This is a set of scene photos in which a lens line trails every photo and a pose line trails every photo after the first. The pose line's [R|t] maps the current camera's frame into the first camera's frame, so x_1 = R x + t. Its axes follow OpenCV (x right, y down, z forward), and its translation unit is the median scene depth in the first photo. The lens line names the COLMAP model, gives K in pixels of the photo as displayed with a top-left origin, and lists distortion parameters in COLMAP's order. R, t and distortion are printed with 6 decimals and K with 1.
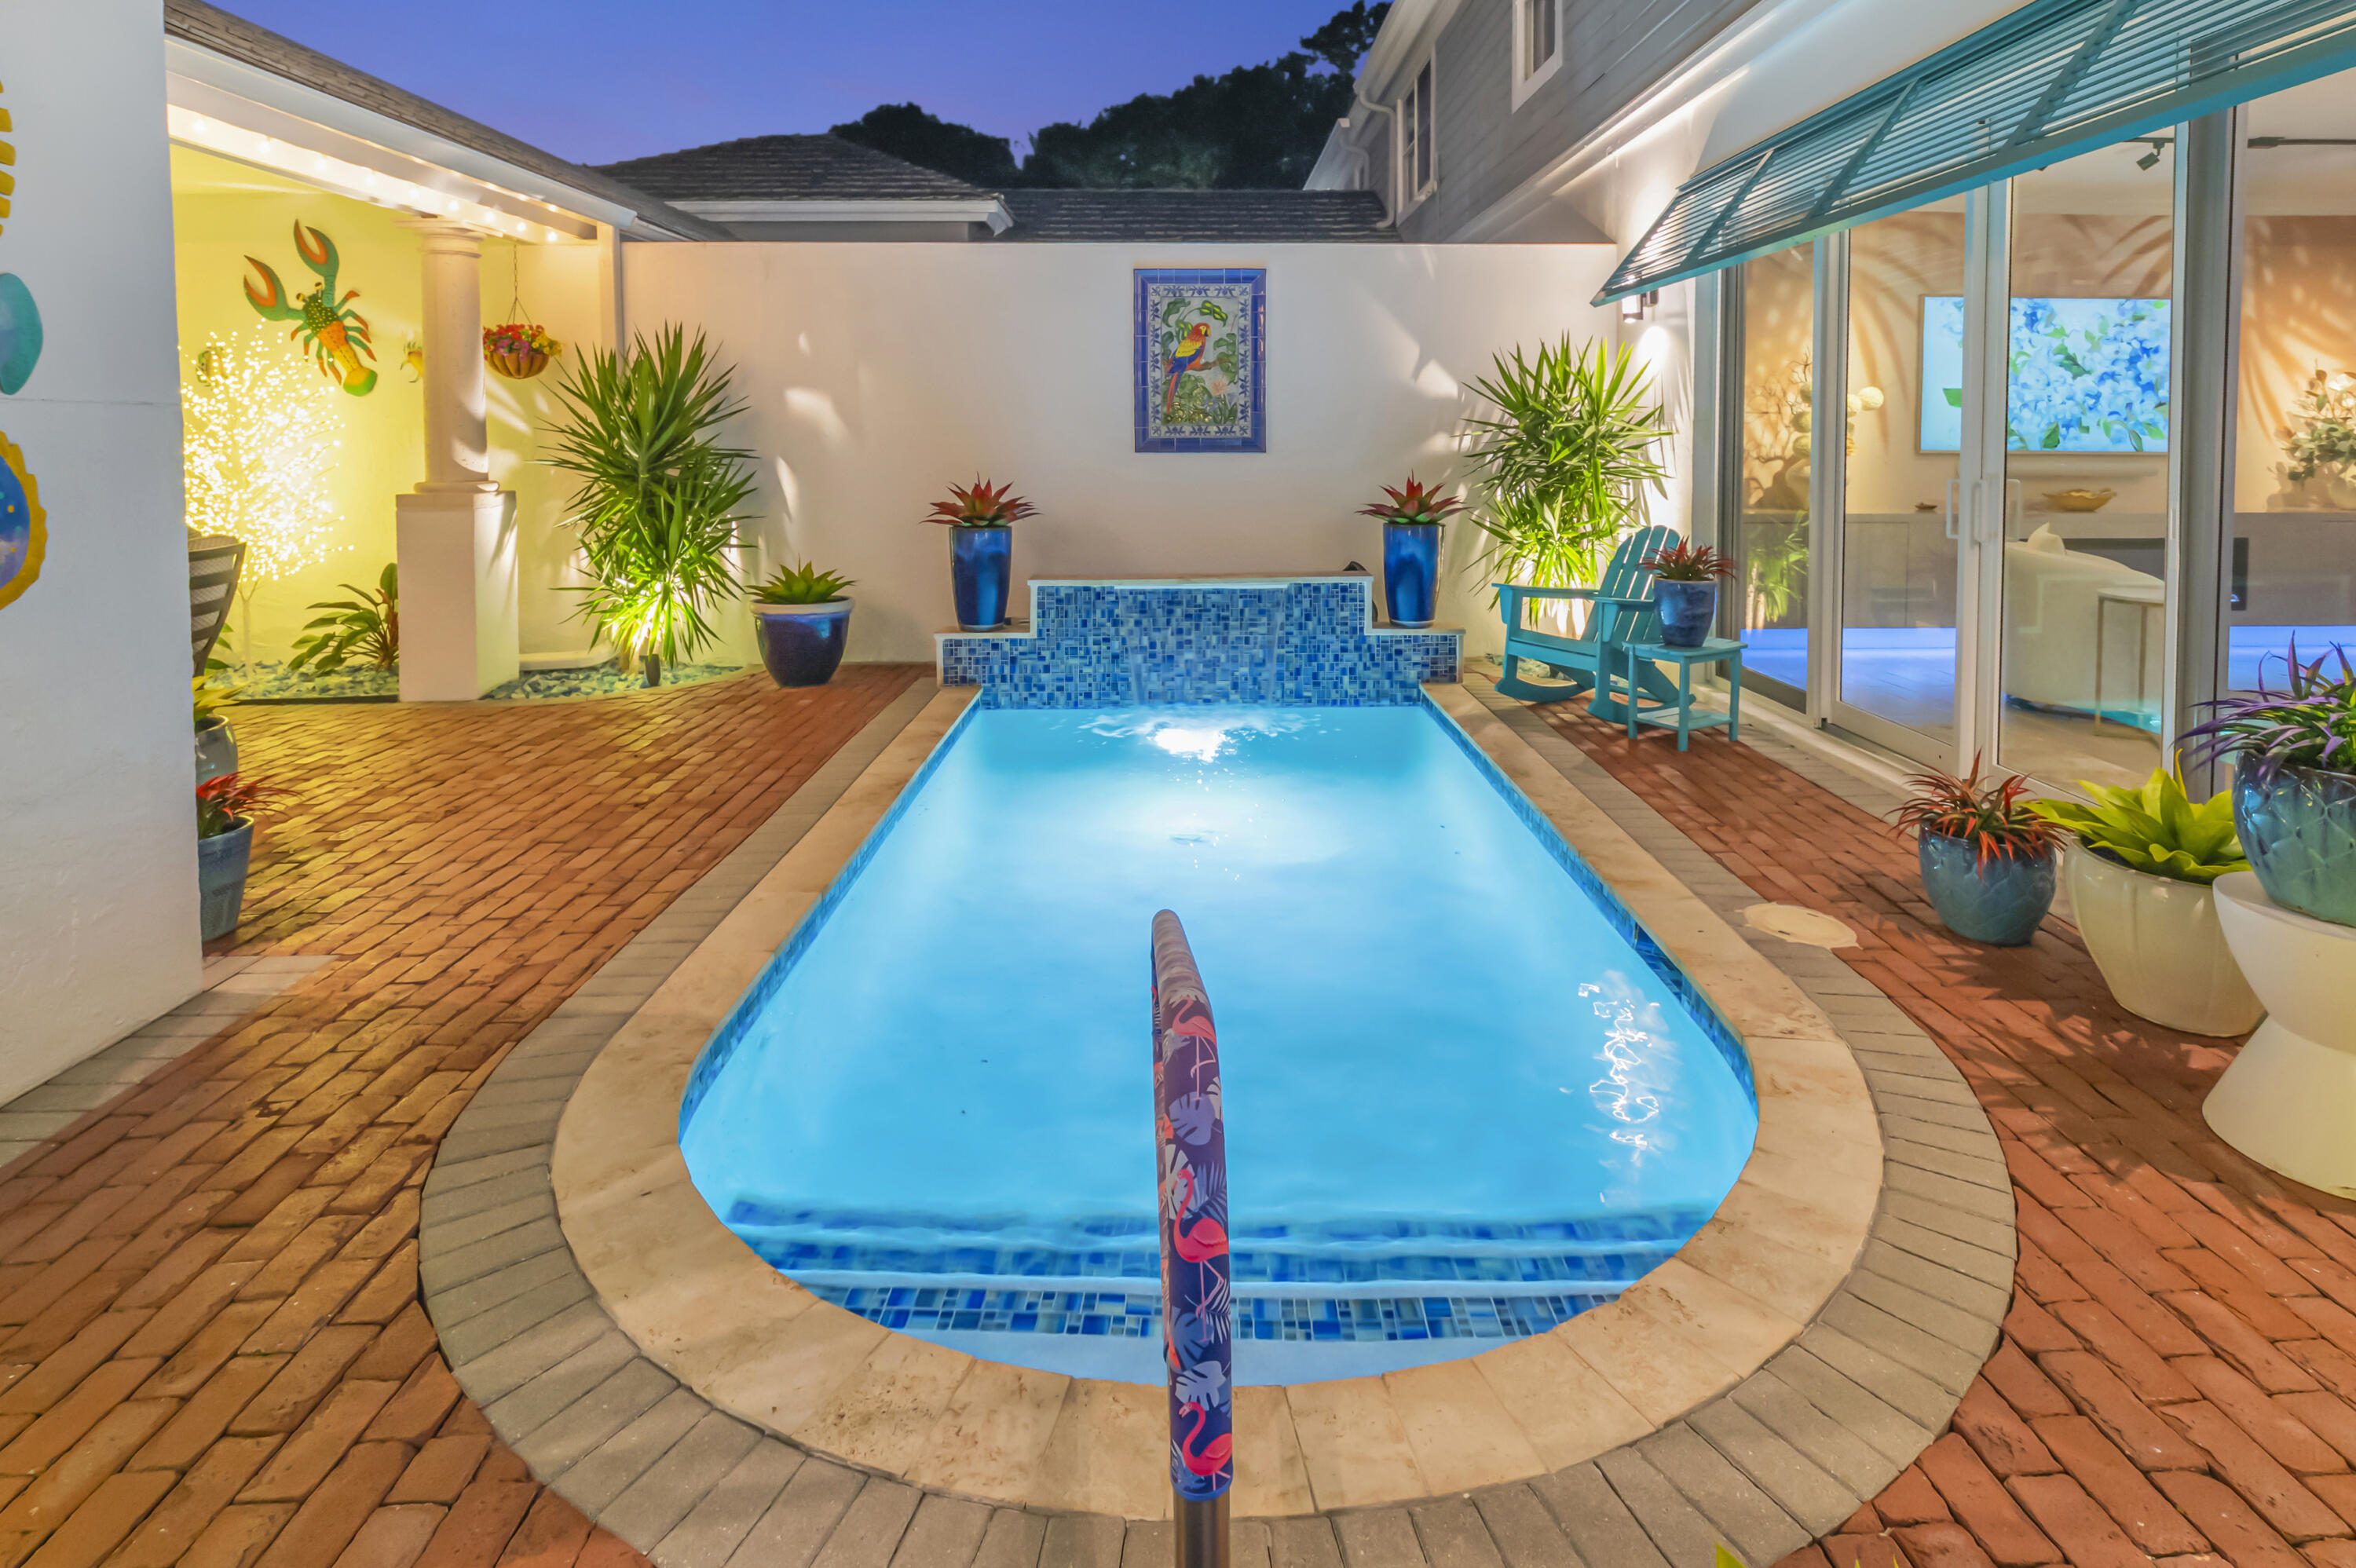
lens RADIAL K [[1159.7, 0, 1212.7], [0, 1159.7, 477.1], [0, 0, 1]] dist [-0.004102, -0.000195]
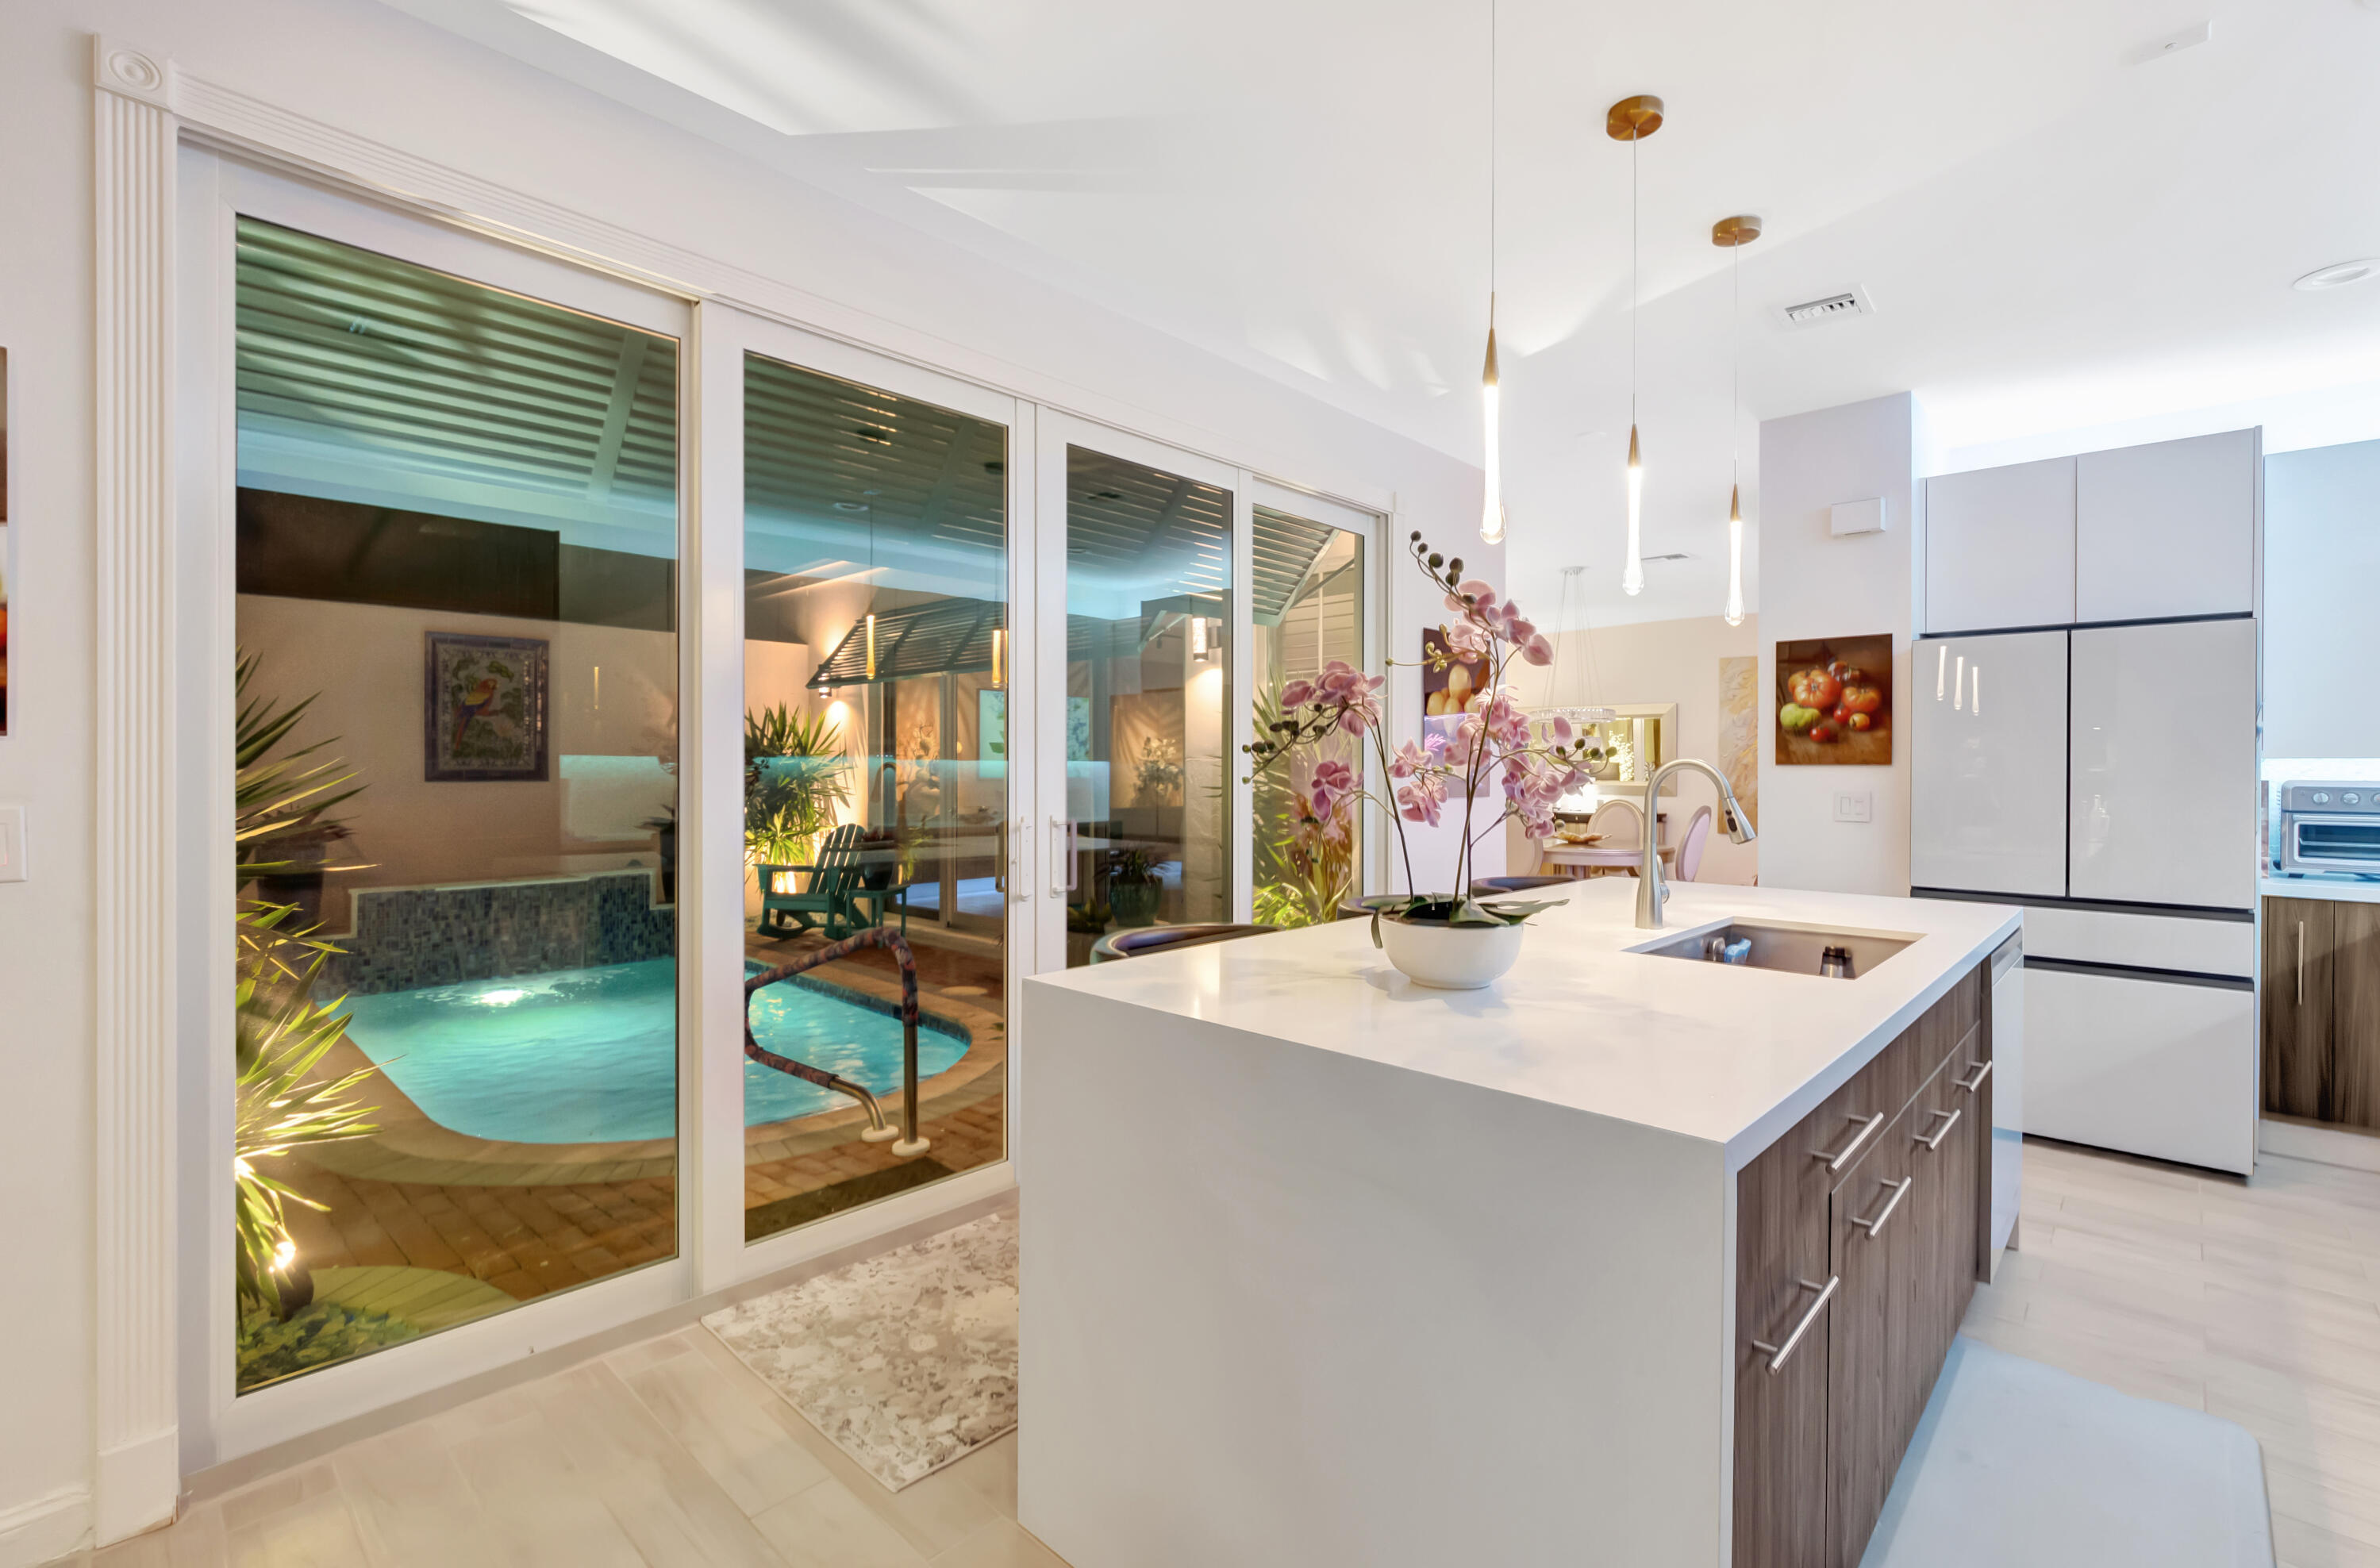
lens RADIAL K [[1047.3, 0, 1195.8], [0, 1047.3, 770.6], [0, 0, 1]] dist [-0.002061, -0.006669]
pose [[0.704596, 0.001350, 0.709608, -0.303110], [0.021804, 0.999485, -0.023551, 0.011188], [-0.709274, 0.032066, 0.704203, -0.370925]]
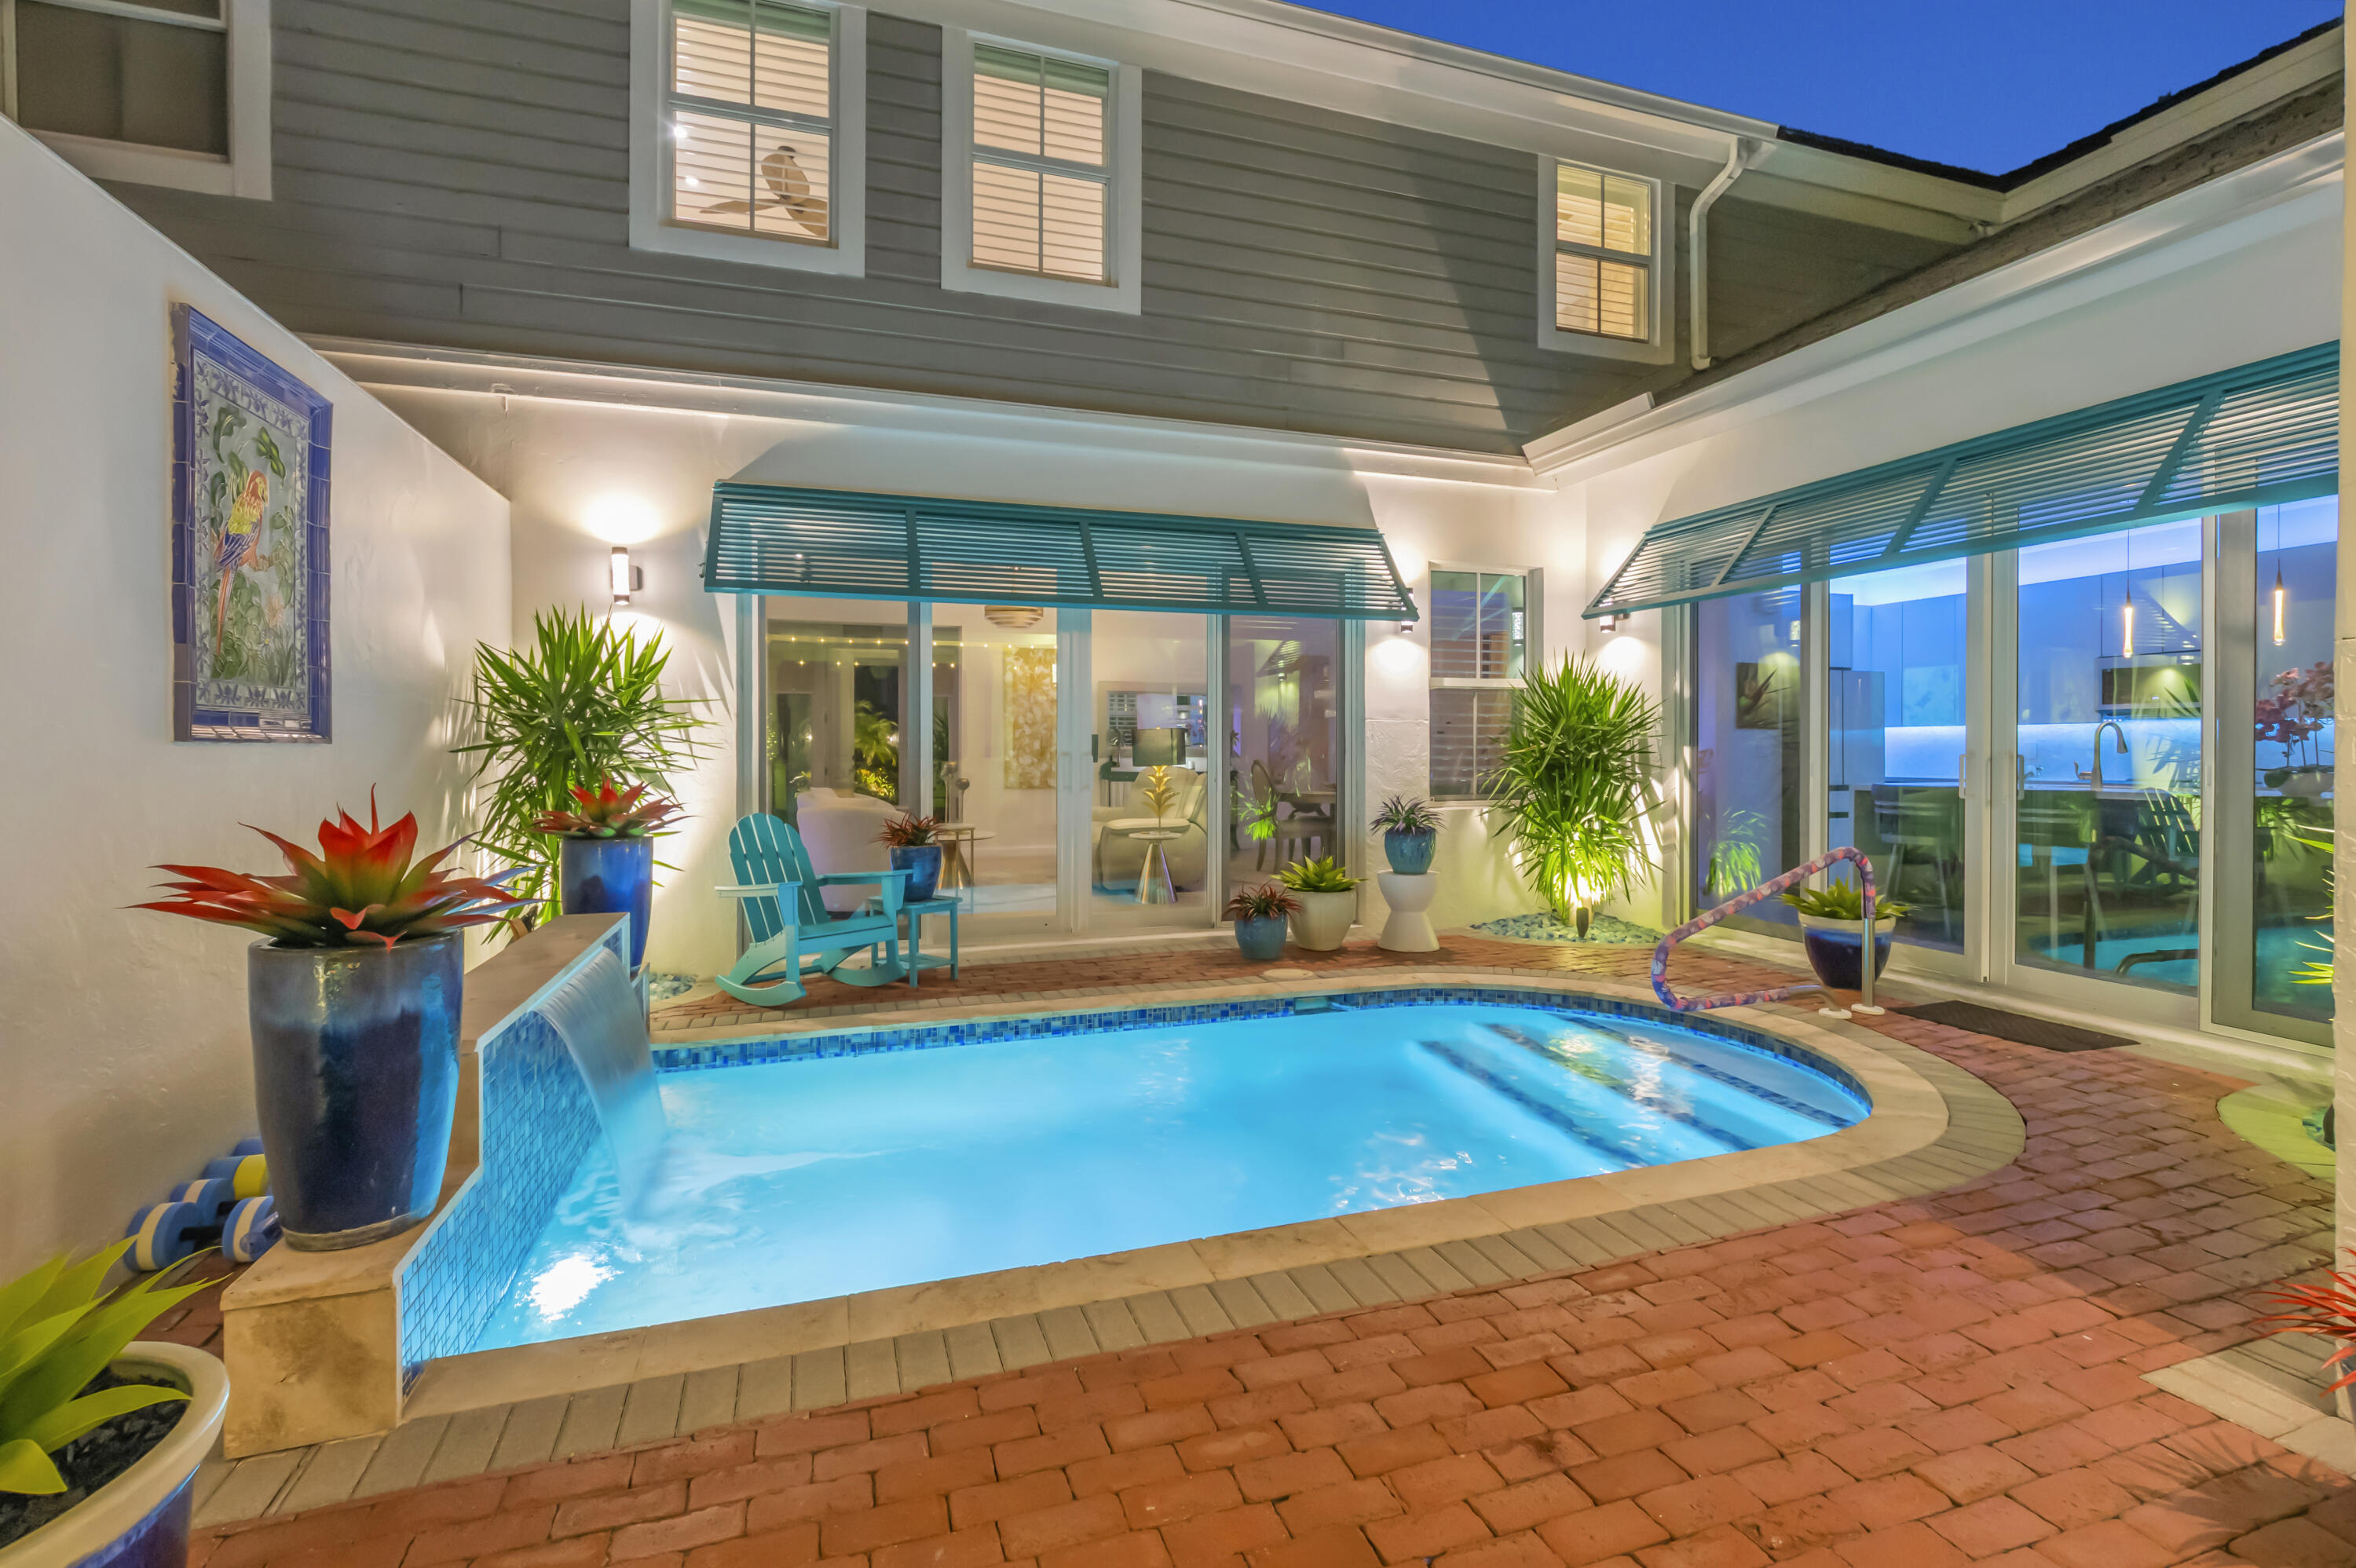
lens RADIAL K [[1052.1, 0, 1173.2], [0, 1052.1, 744.5], [0, 0, 1]] dist [-0.004782, -0.000017]
pose [[-0.290578, 0.005079, 0.956838, -0.587155], [0.037721, 0.999269, 0.006151, -0.010561], [-0.956108, 0.037880, -0.290557, 0.855956]]
